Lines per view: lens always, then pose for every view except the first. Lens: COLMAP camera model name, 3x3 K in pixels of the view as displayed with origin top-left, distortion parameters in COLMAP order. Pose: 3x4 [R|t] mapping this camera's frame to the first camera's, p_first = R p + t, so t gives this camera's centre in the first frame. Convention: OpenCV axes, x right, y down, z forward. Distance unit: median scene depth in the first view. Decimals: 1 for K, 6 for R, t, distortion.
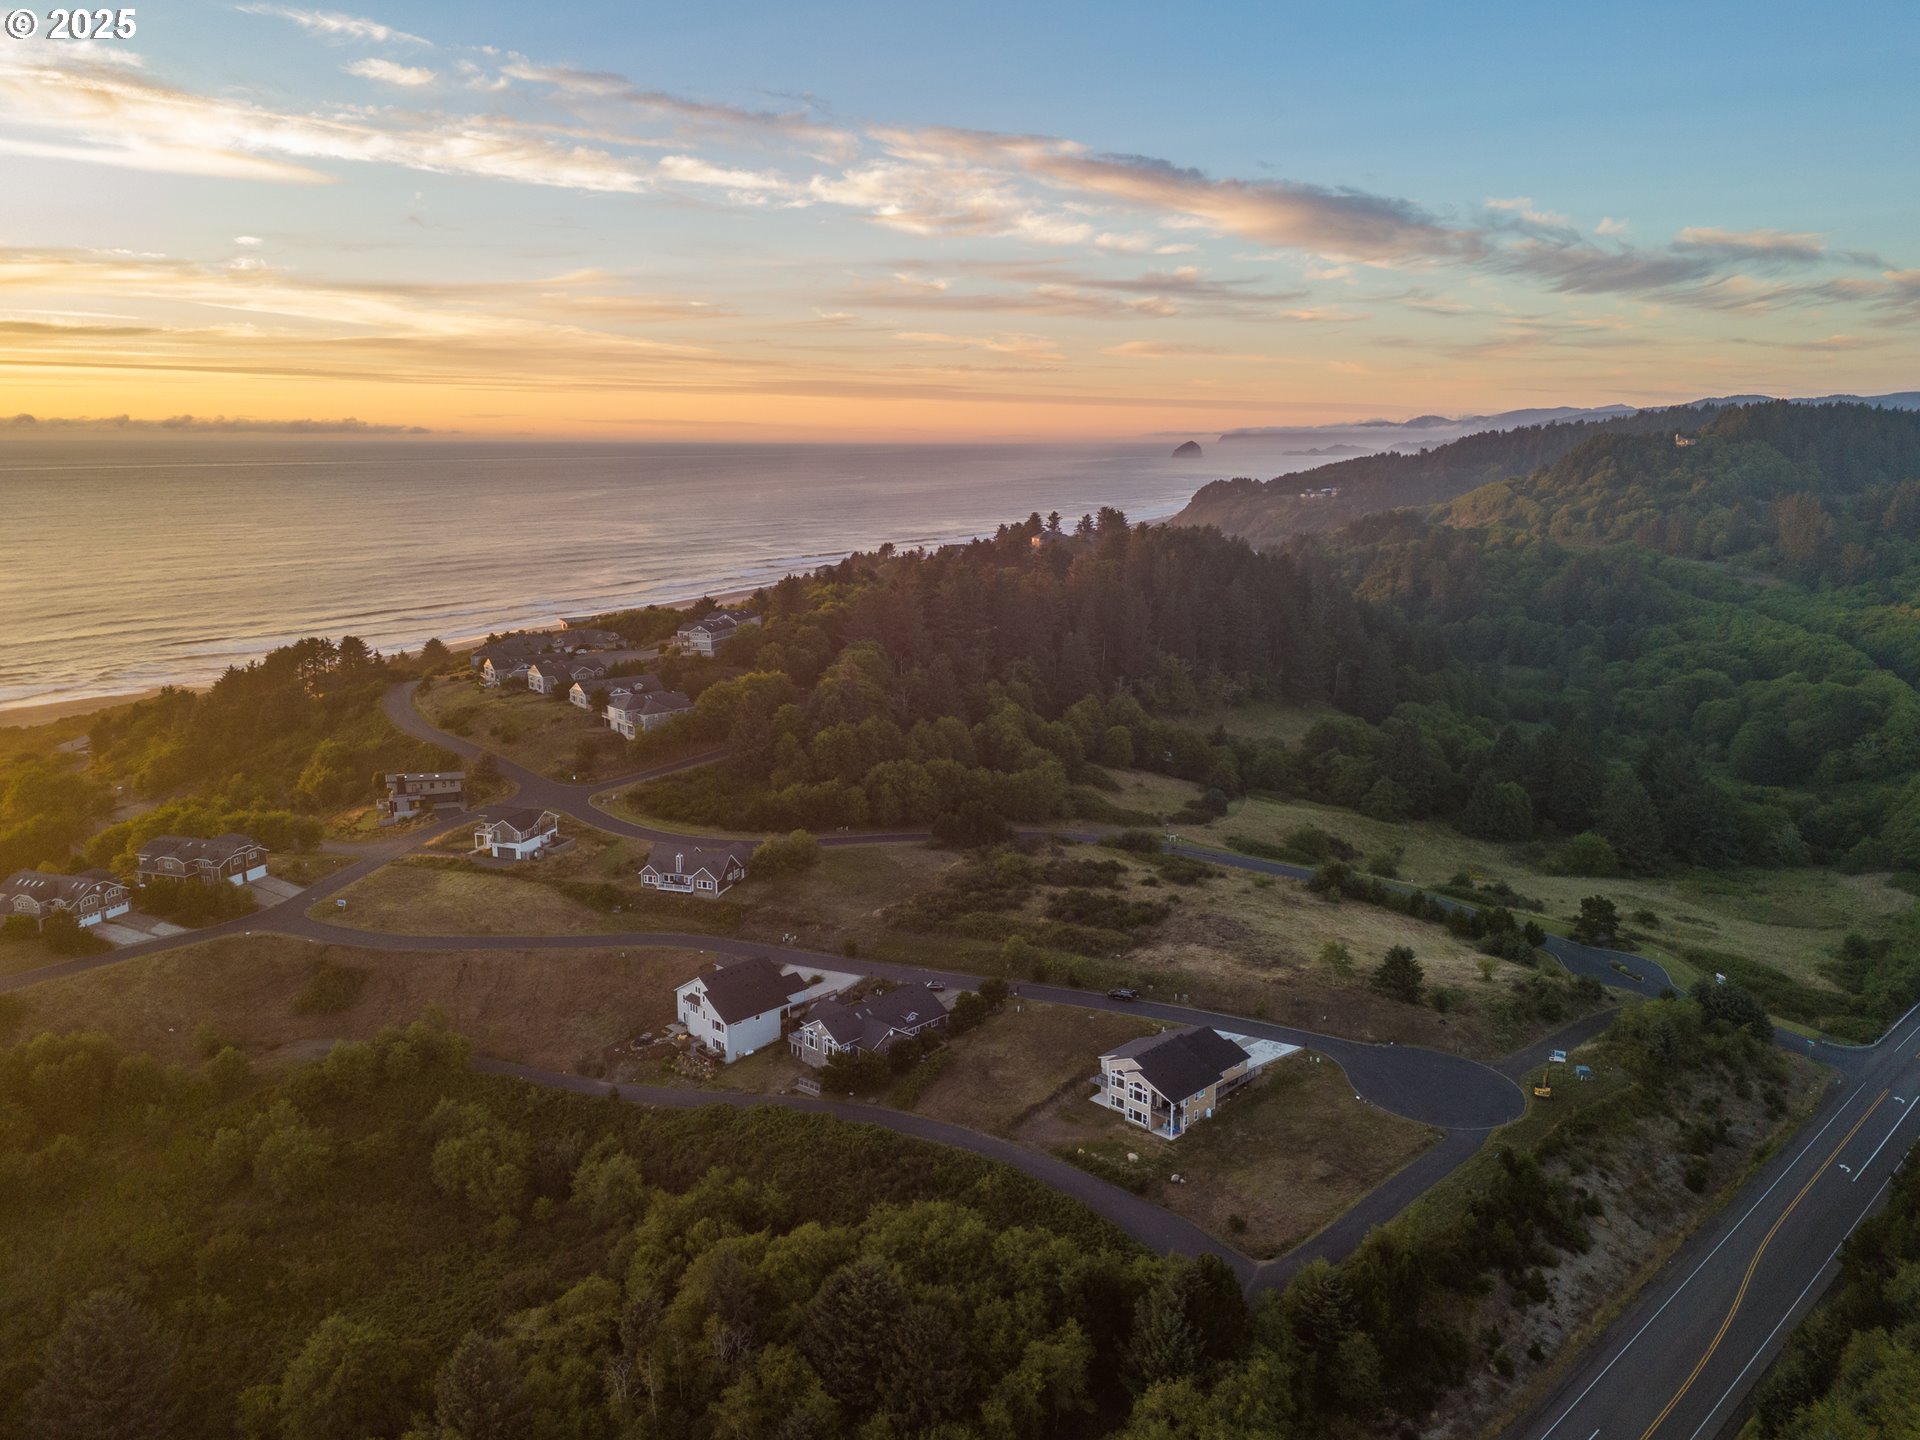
lens RADIAL K [[1403.0, 0, 957.3], [0, 1403.0, 748.9], [0, 0, 1]] dist [0.087185, -0.084369]
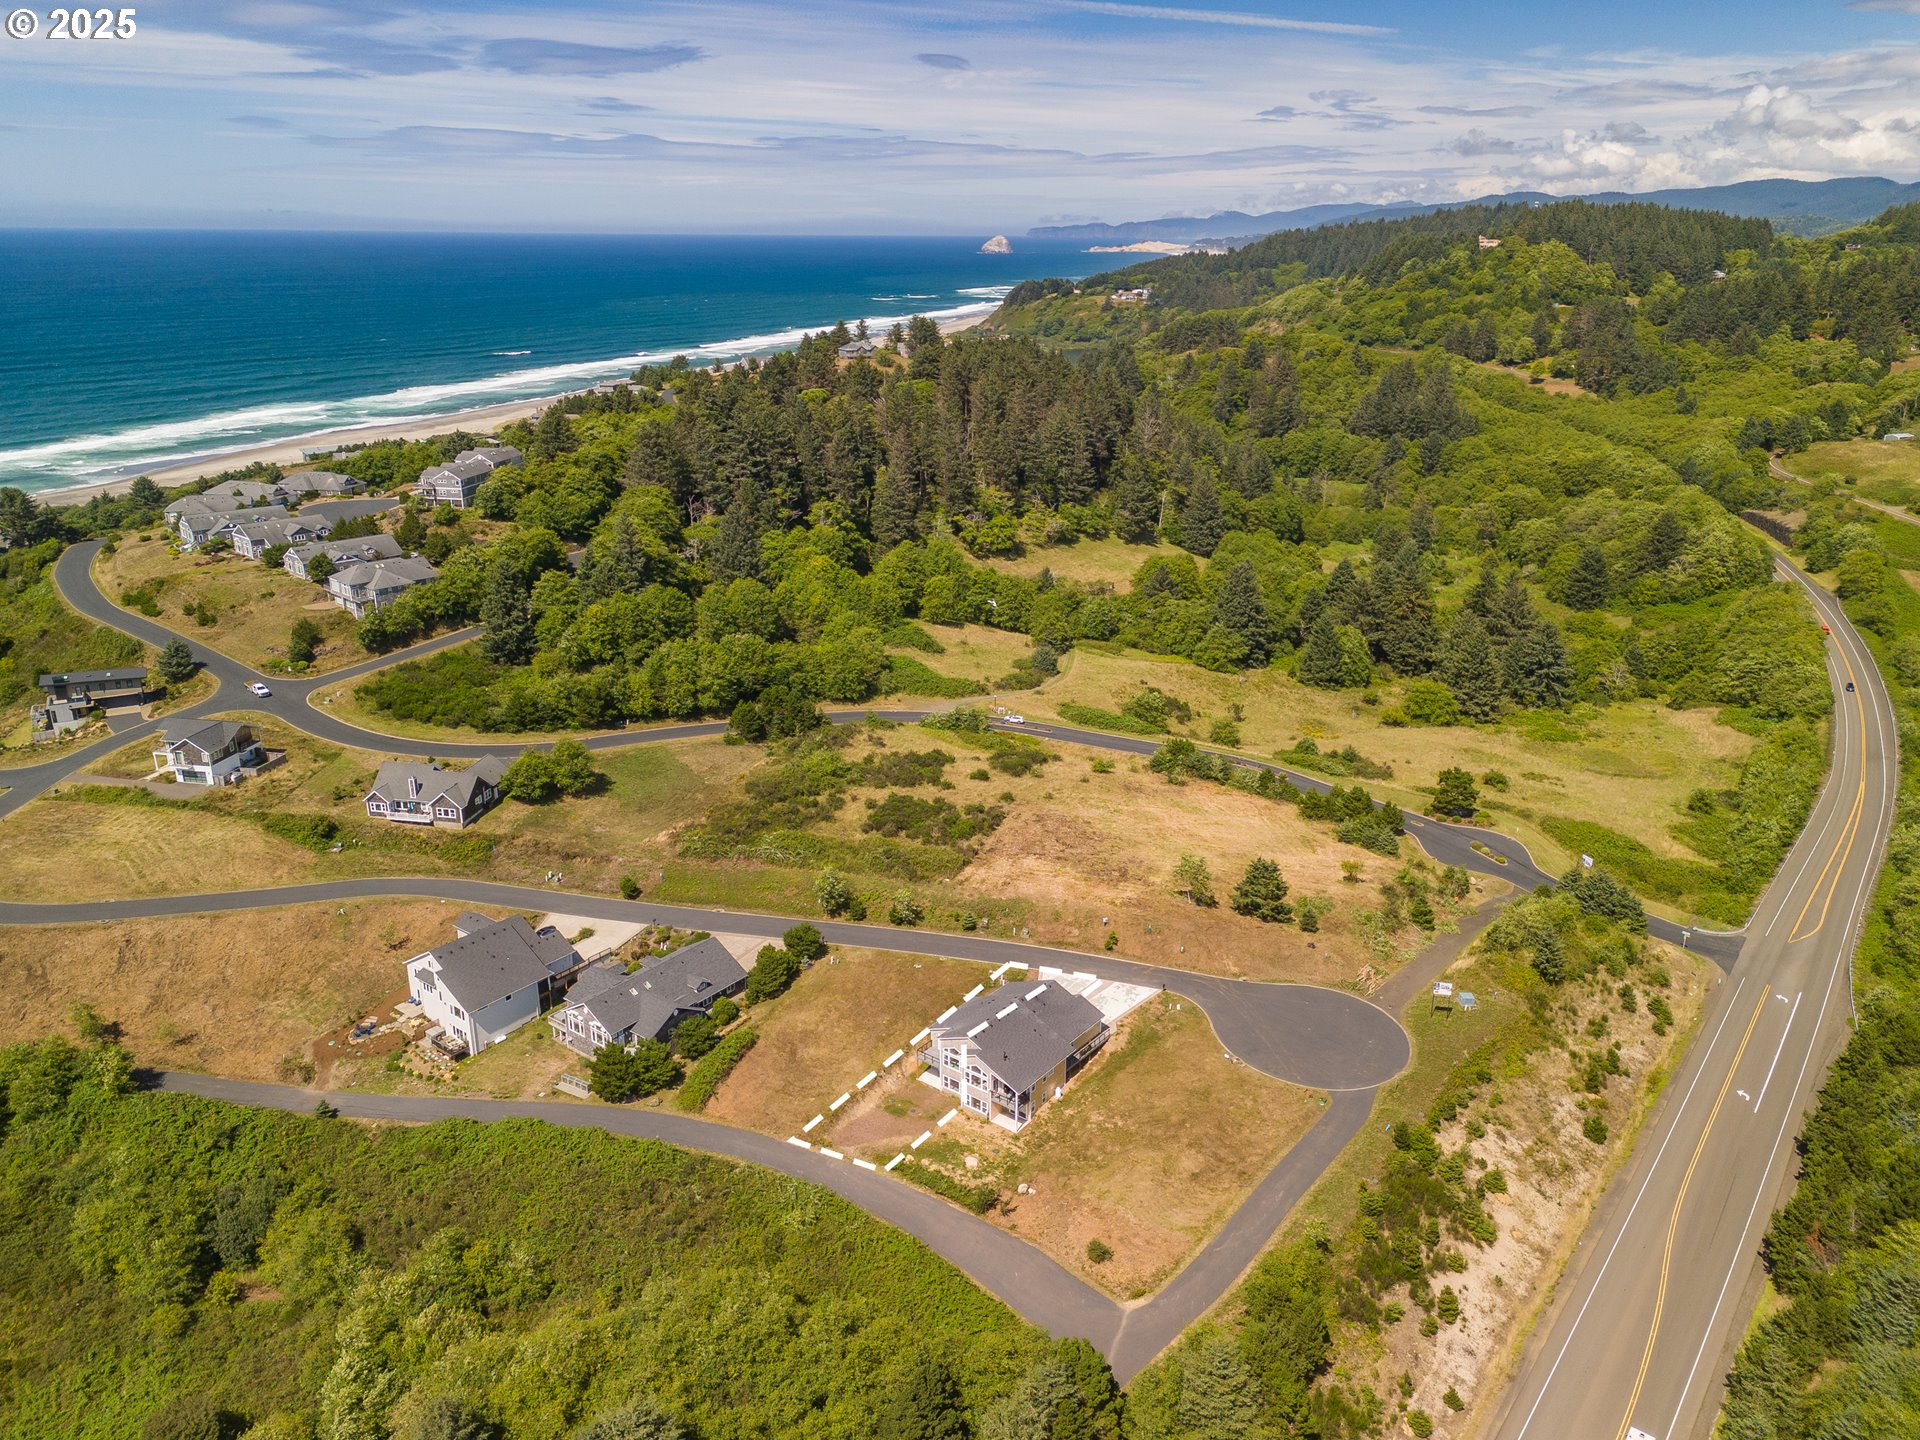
lens RADIAL K [[1403.0, 0, 957.3], [0, 1403.0, 748.9], [0, 0, 1]] dist [0.087185, -0.084369]
pose [[0.991398, -0.041584, 0.124100, 0.016227], [0.024961, 0.990854, 0.132610, -0.044325], [-0.128480, -0.128372, 0.983369, 0.153733]]
